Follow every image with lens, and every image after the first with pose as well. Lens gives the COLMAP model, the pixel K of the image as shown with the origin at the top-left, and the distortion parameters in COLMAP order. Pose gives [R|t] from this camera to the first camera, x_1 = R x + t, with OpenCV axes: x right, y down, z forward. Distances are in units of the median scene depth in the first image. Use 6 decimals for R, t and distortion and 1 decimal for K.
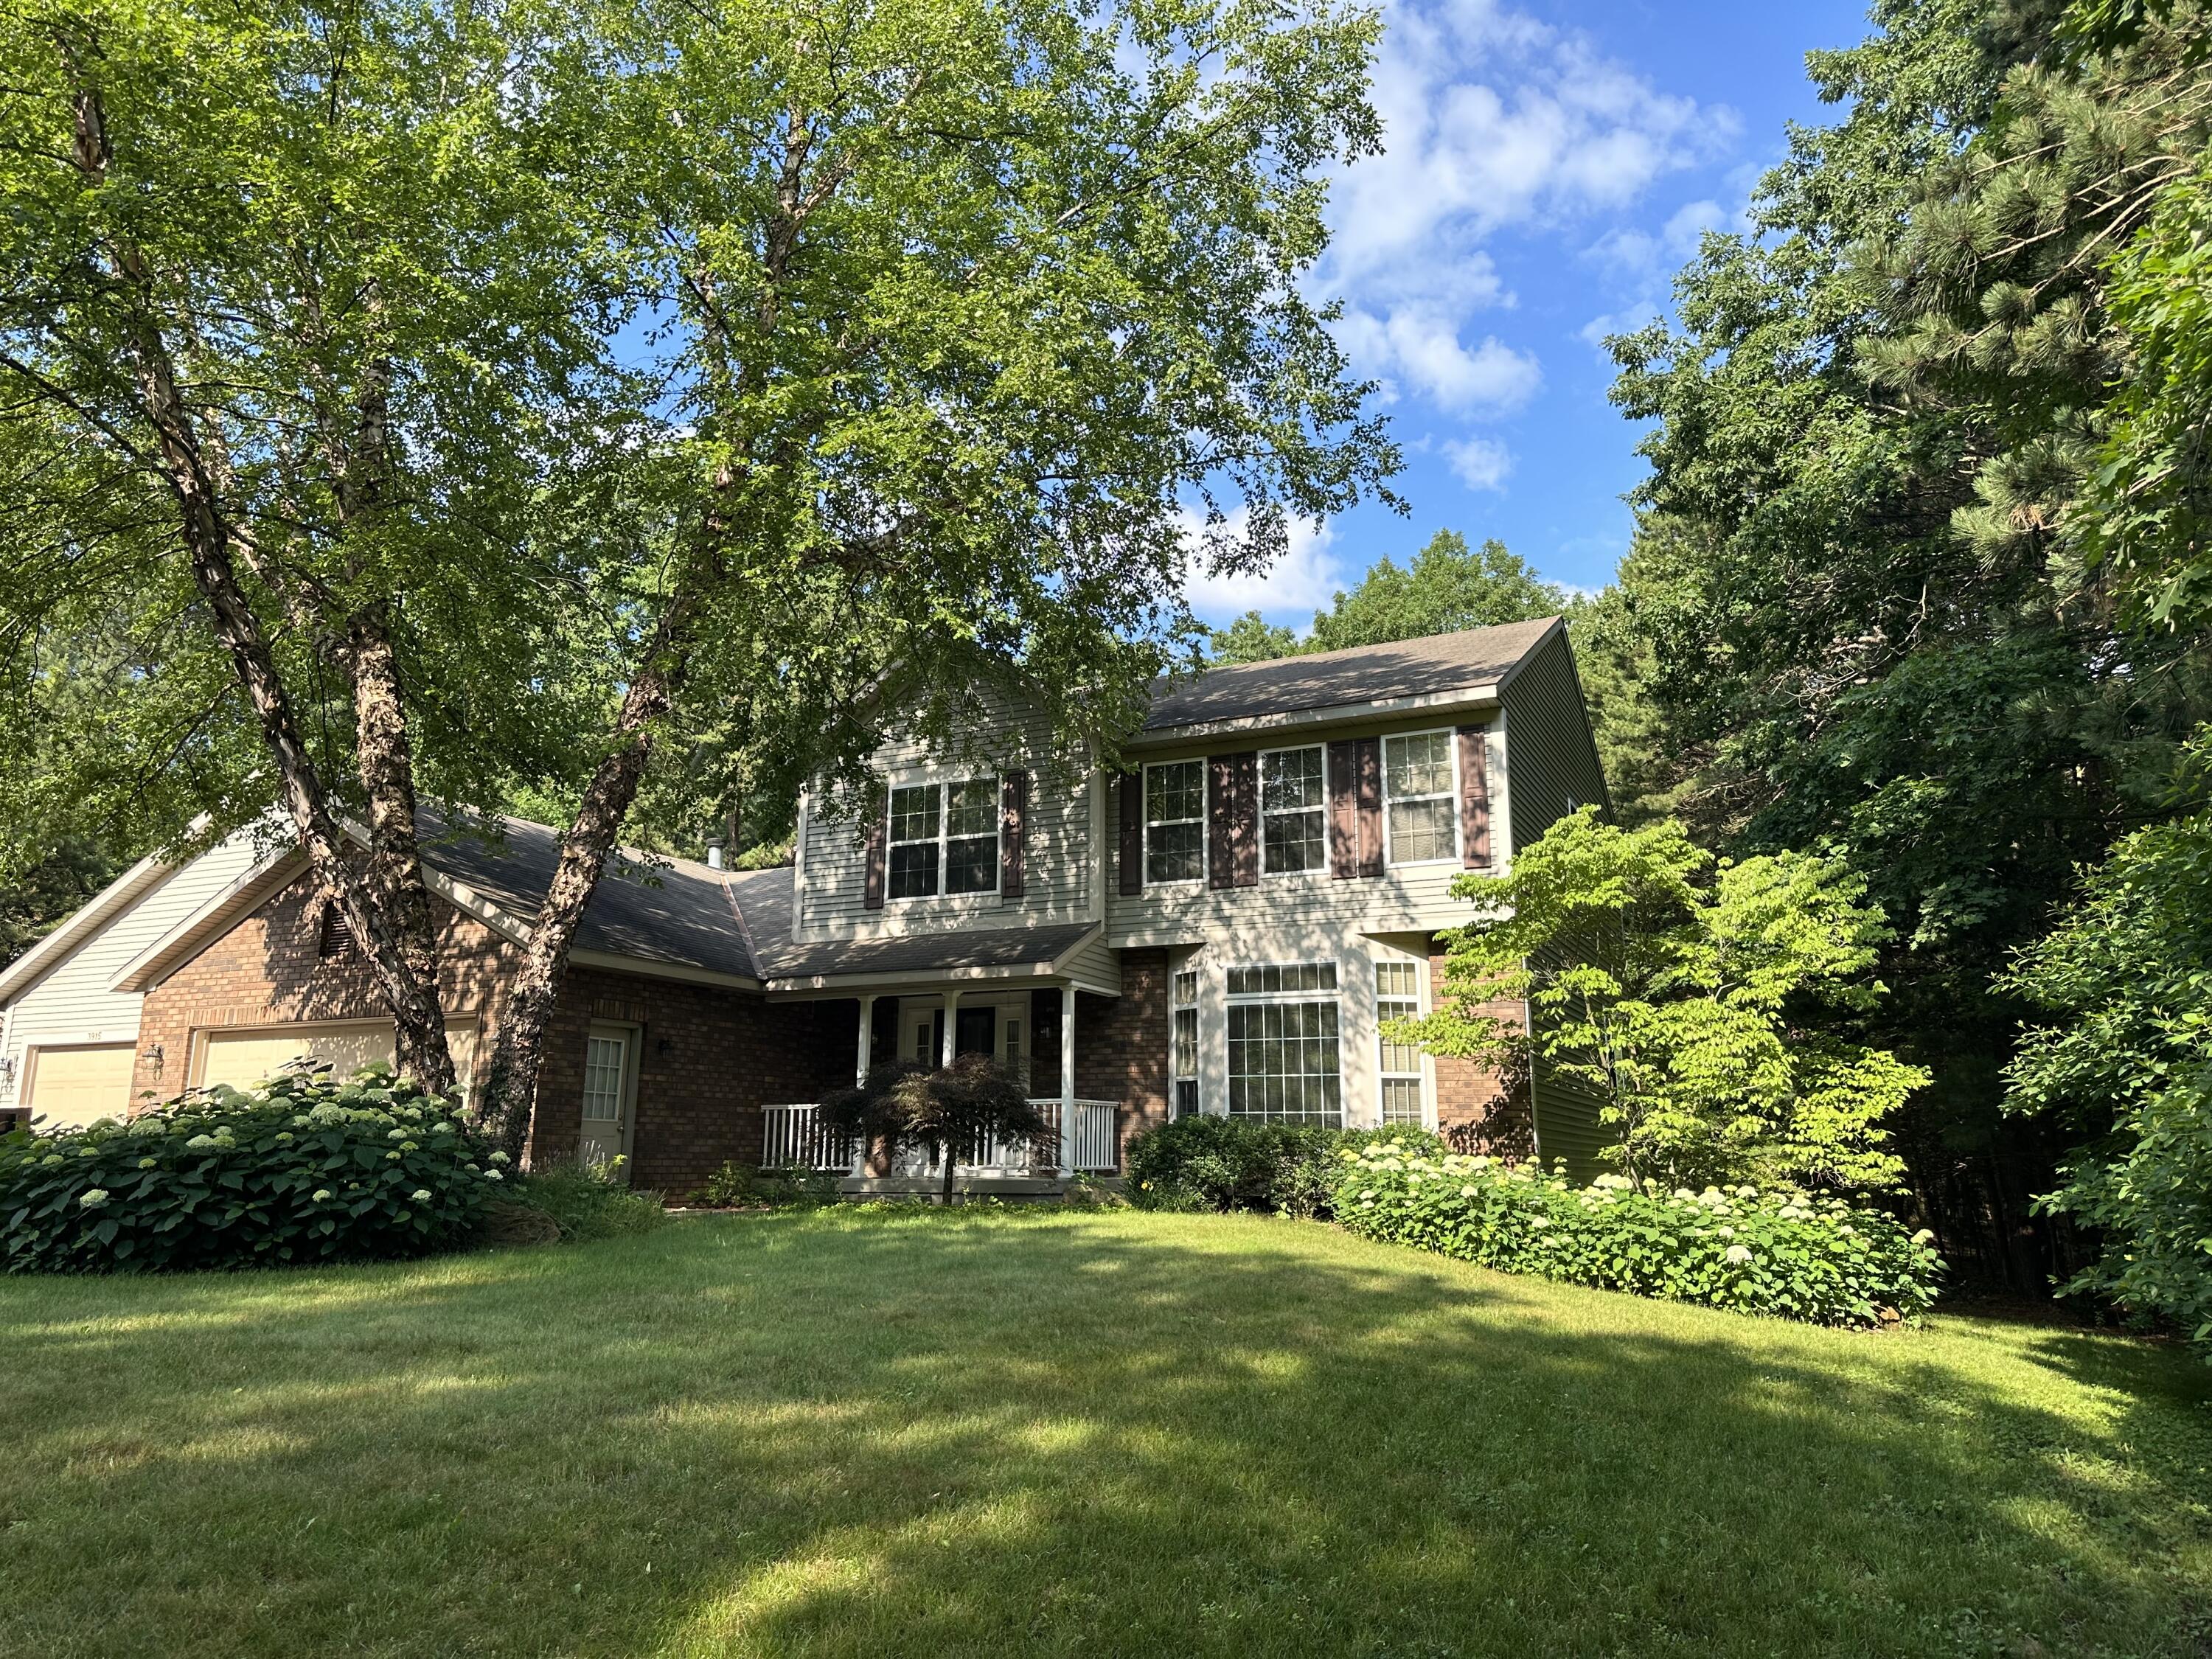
lens RADIAL K [[1534.6, 0, 1109.1], [0, 1534.6, 828.8], [0, 0, 1]] dist [-0.007491, -0.034829]
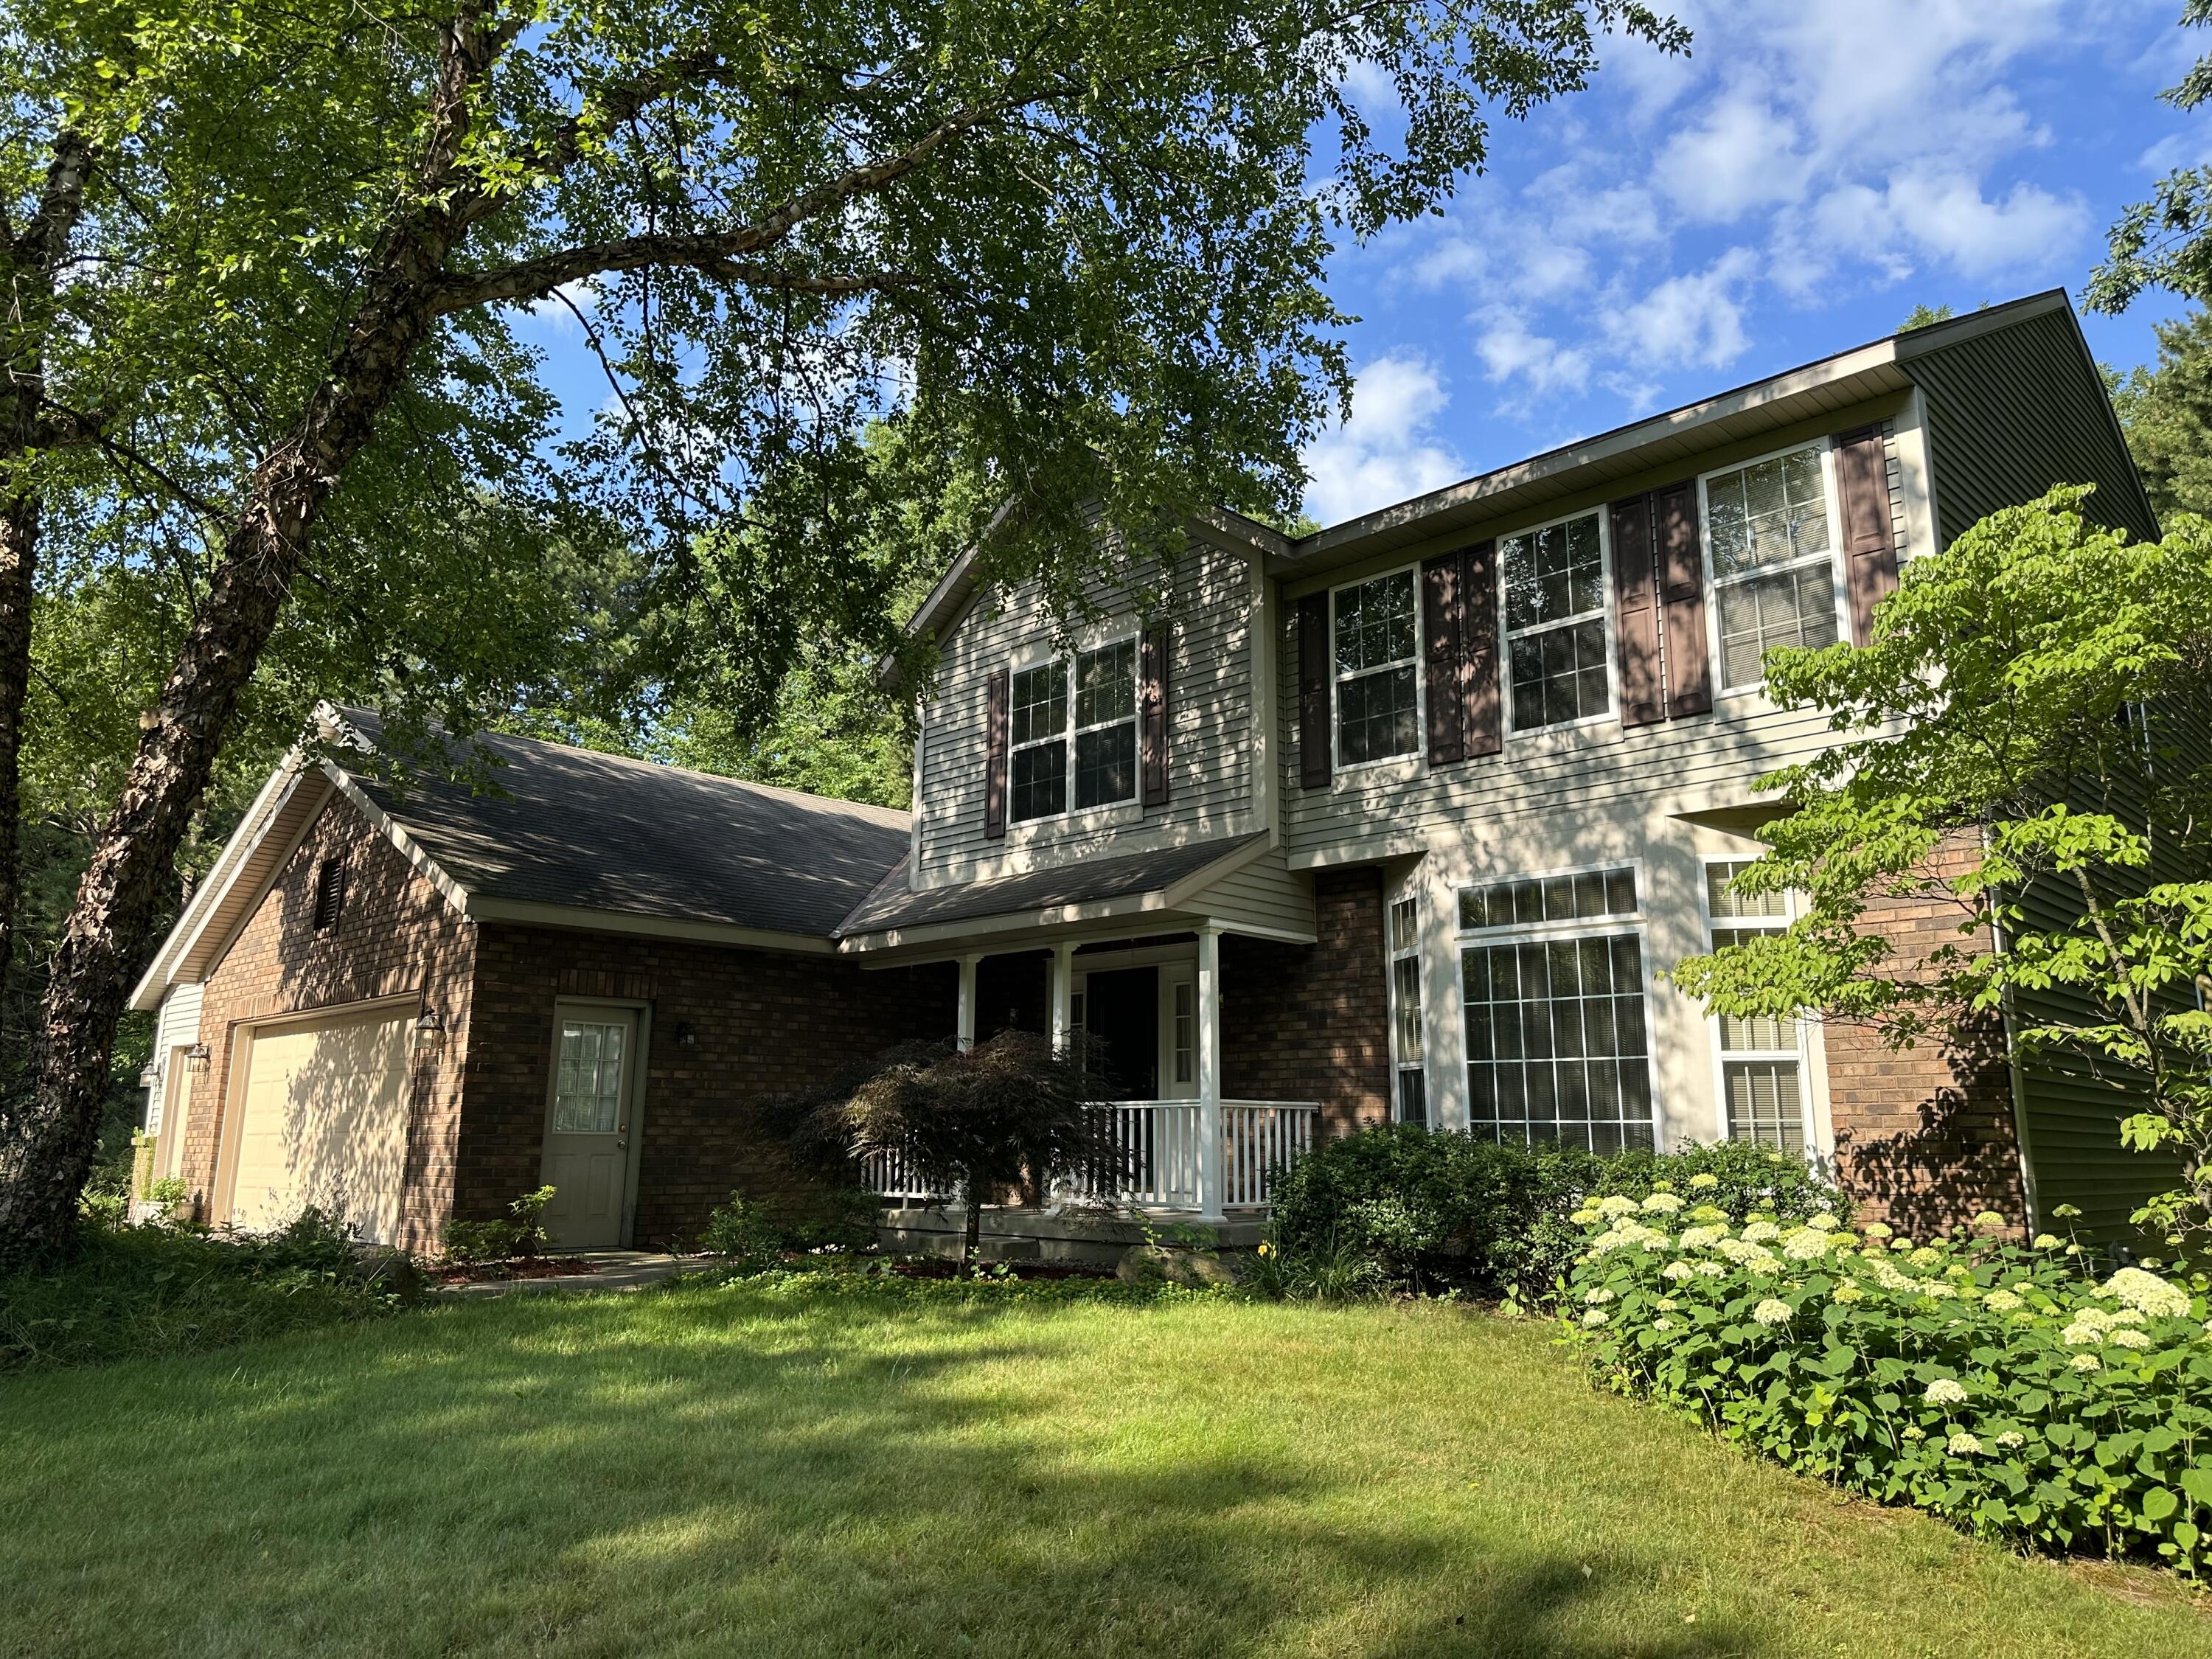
lens RADIAL K [[1534.6, 0, 1091.2], [0, 1534.6, 848.3], [0, 0, 1]] dist [-0.007491, -0.034829]
pose [[0.943697, -0.058675, -0.325566, 0.140254], [0.063884, 0.997943, 0.005322, 0.061934], [0.324584, -0.025821, 0.945504, 0.366055]]
